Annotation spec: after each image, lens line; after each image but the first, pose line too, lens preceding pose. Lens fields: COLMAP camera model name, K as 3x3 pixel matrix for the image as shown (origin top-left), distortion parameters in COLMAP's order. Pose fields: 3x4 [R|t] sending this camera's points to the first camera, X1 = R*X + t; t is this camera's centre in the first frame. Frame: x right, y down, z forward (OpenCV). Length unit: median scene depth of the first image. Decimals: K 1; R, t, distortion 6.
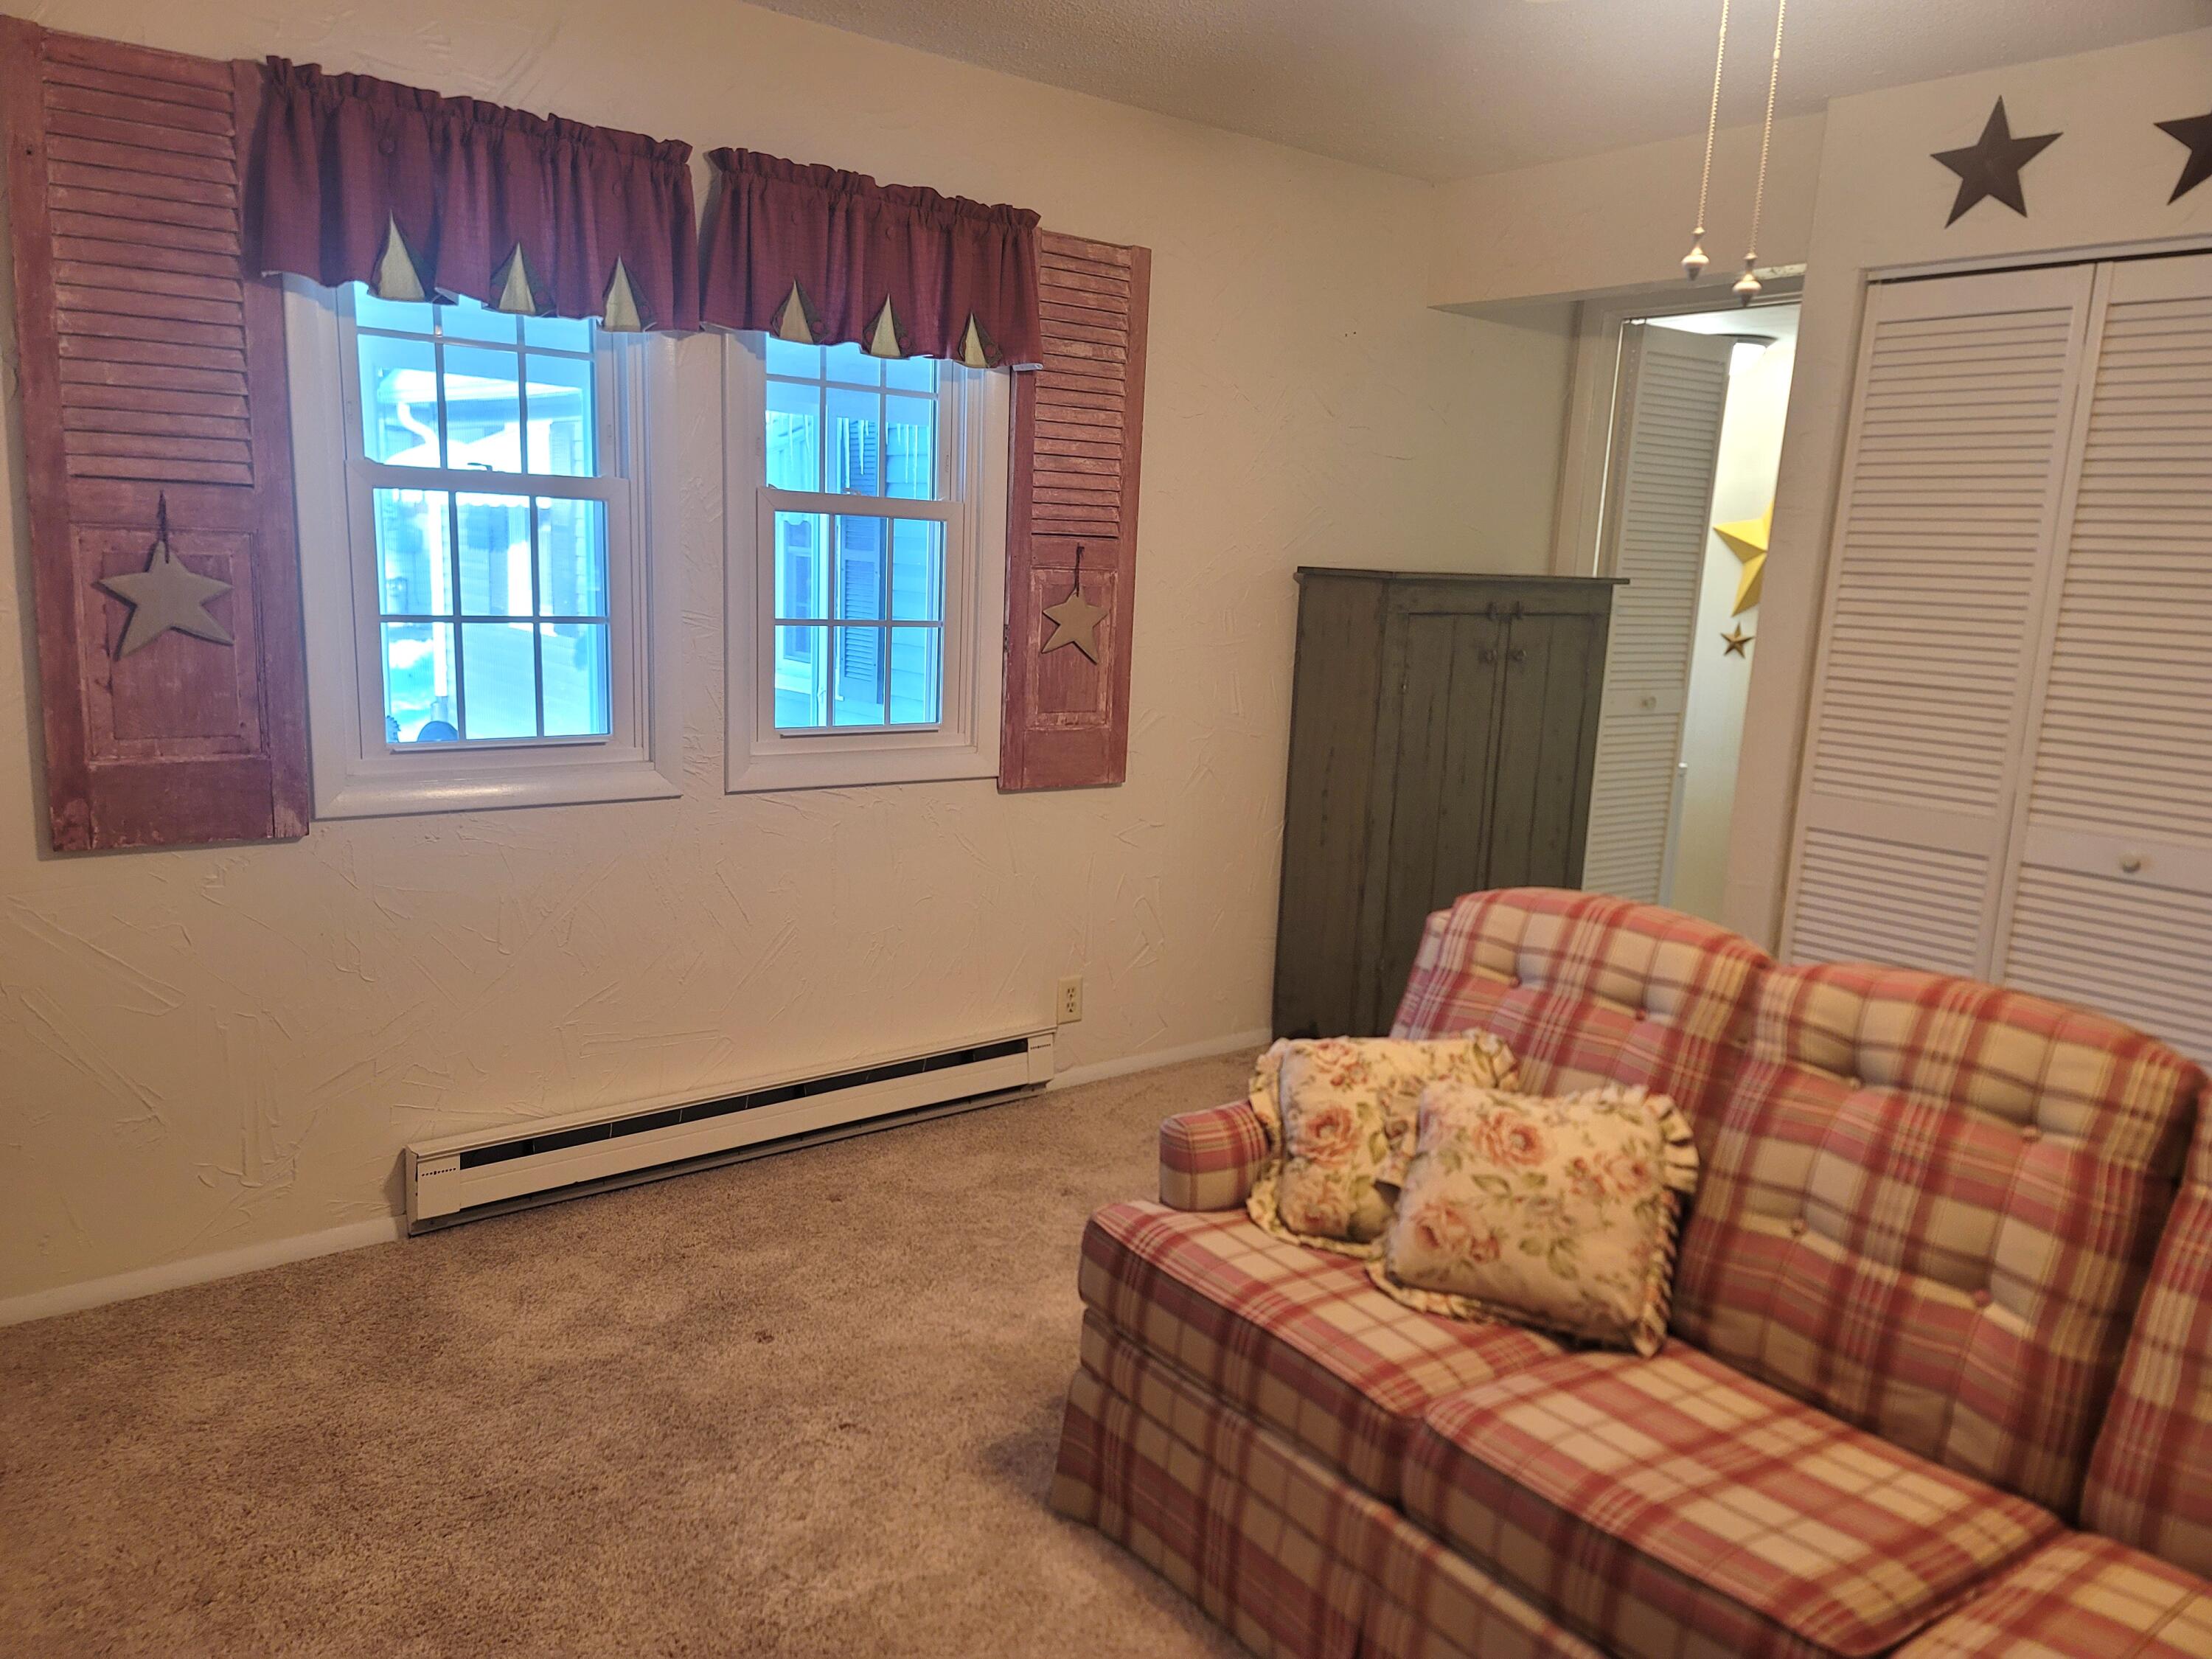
lens RADIAL K [[1591.2, 0, 1106.0], [0, 1591.2, 829.5], [0, 0, 1]] dist [0.015650, 0.008408]
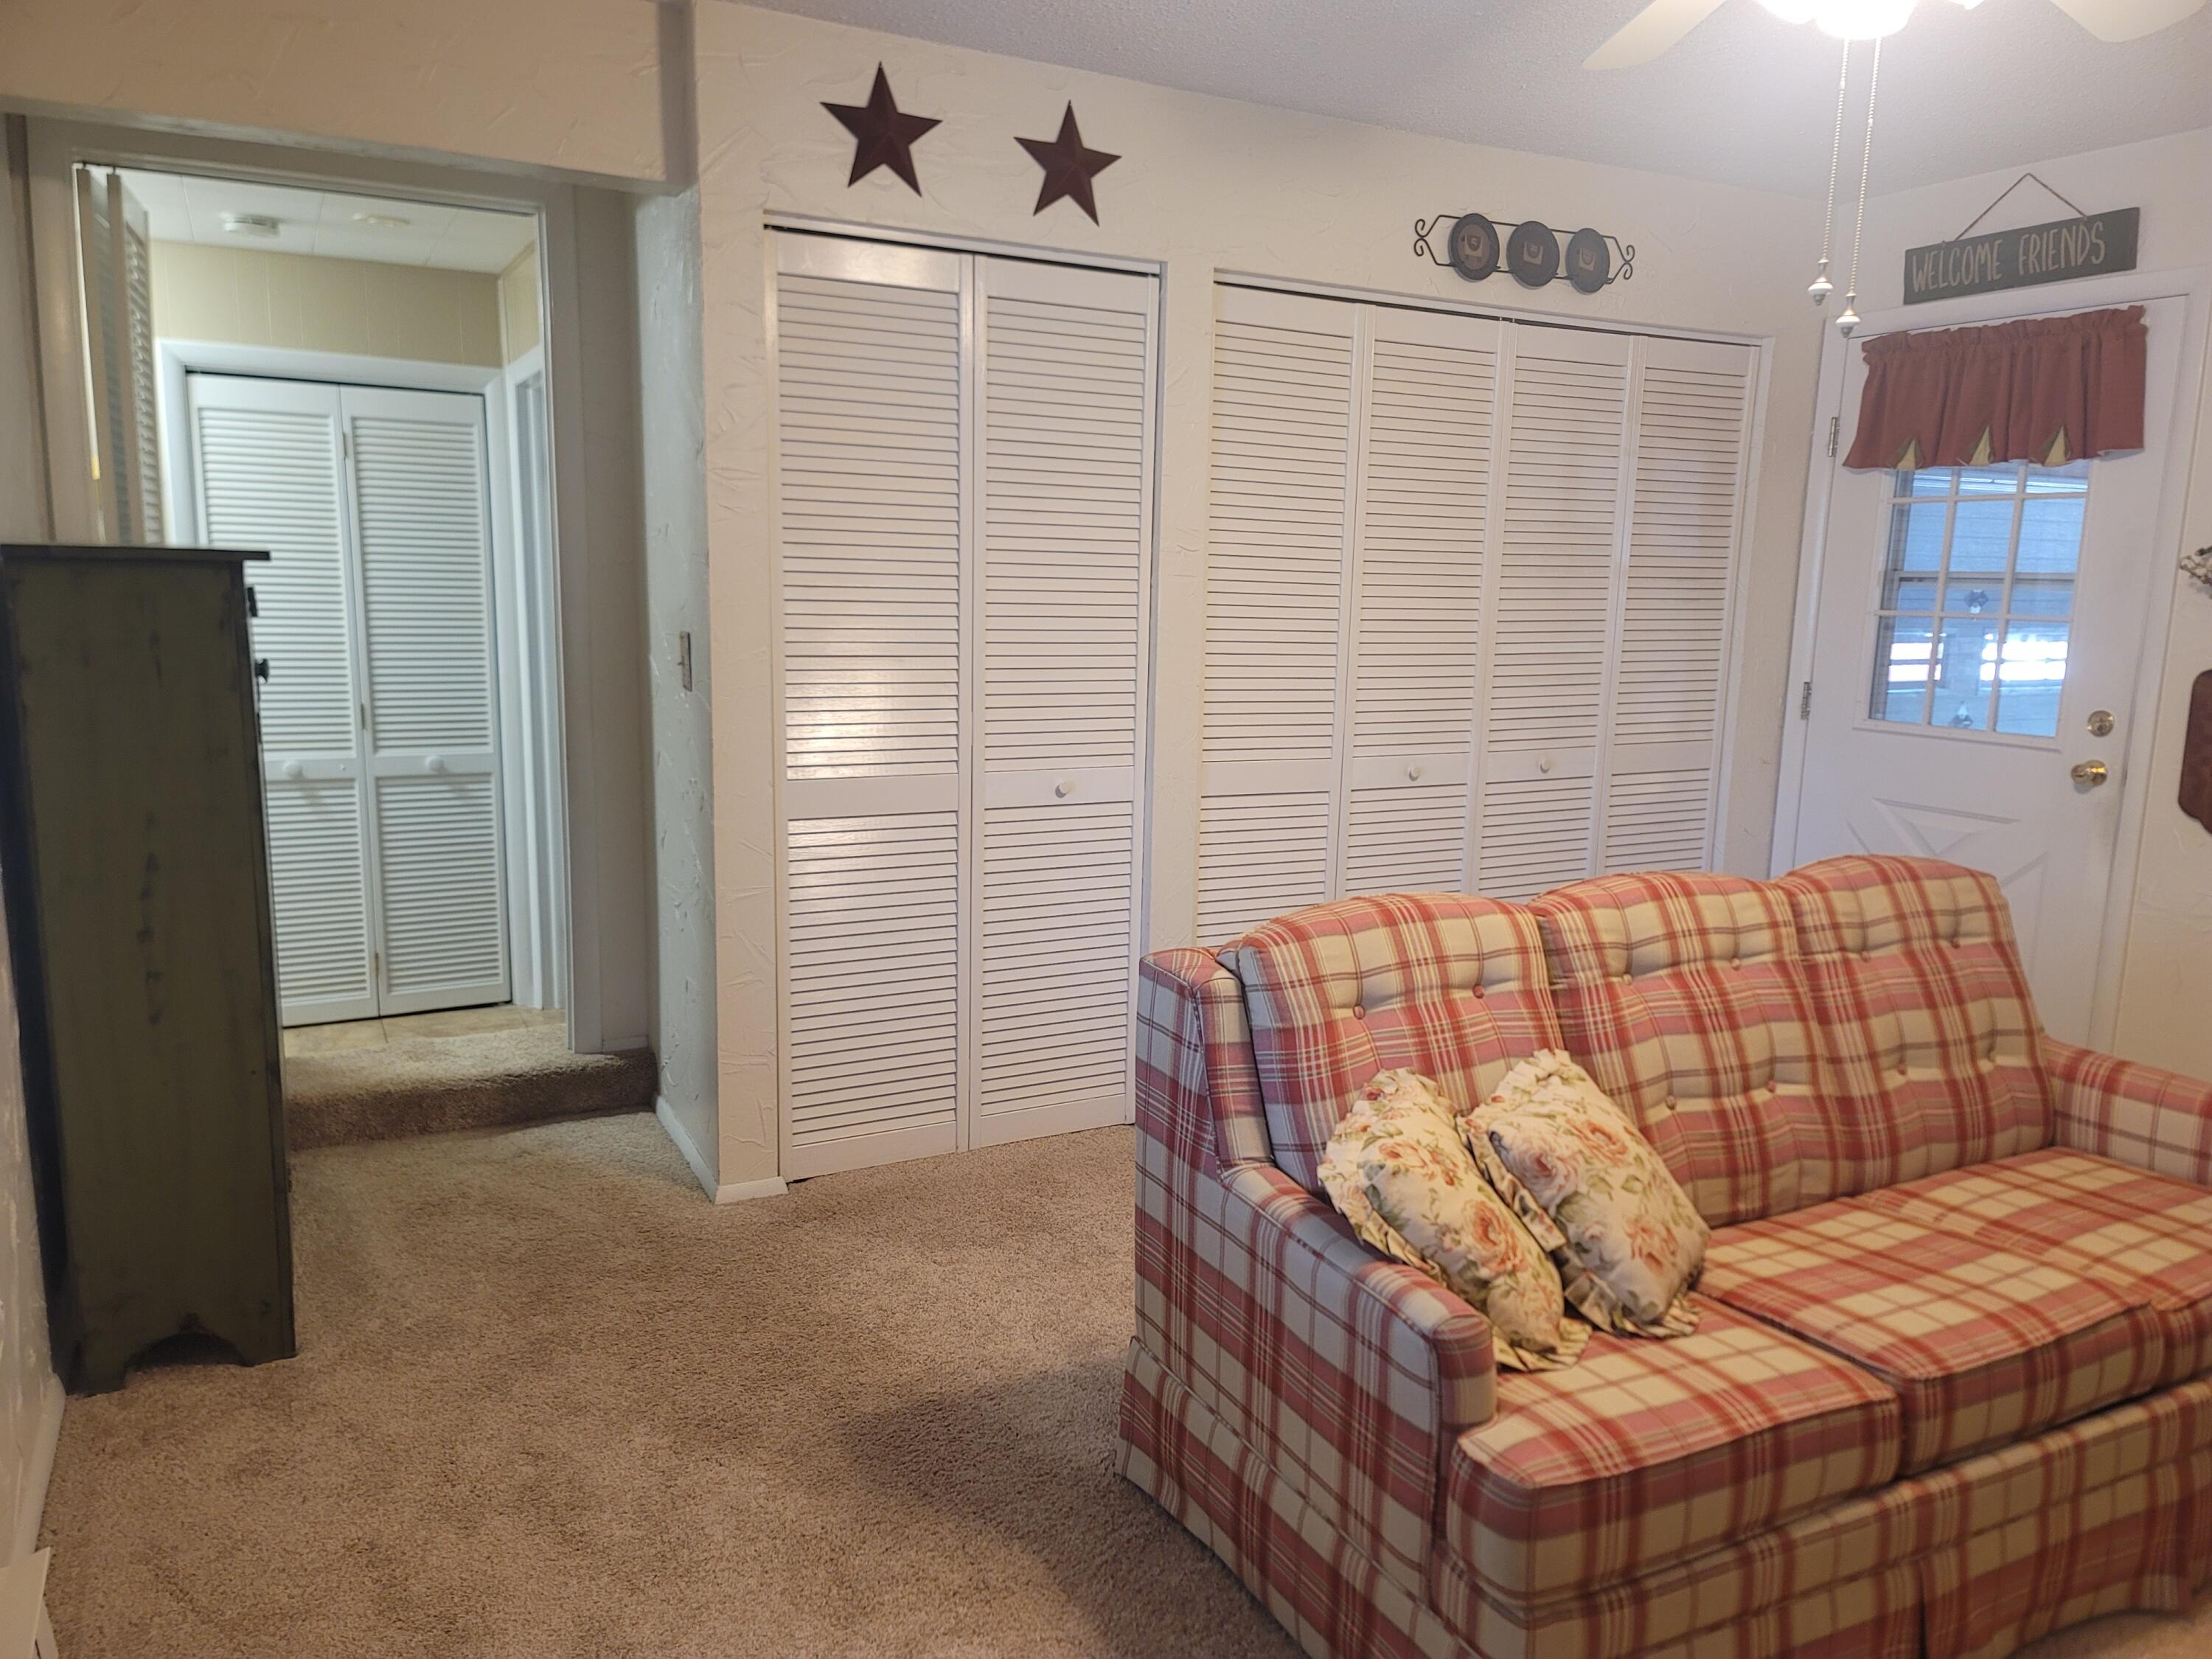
lens RADIAL K [[1591.2, 0, 1106.0], [0, 1591.2, 829.5], [0, 0, 1]] dist [0.015650, 0.008408]
pose [[0.177716, -0.189882, 0.965589, -0.685474], [0.155757, 0.974267, 0.162921, -0.192587], [-0.971677, 0.121443, 0.202718, 1.019299]]
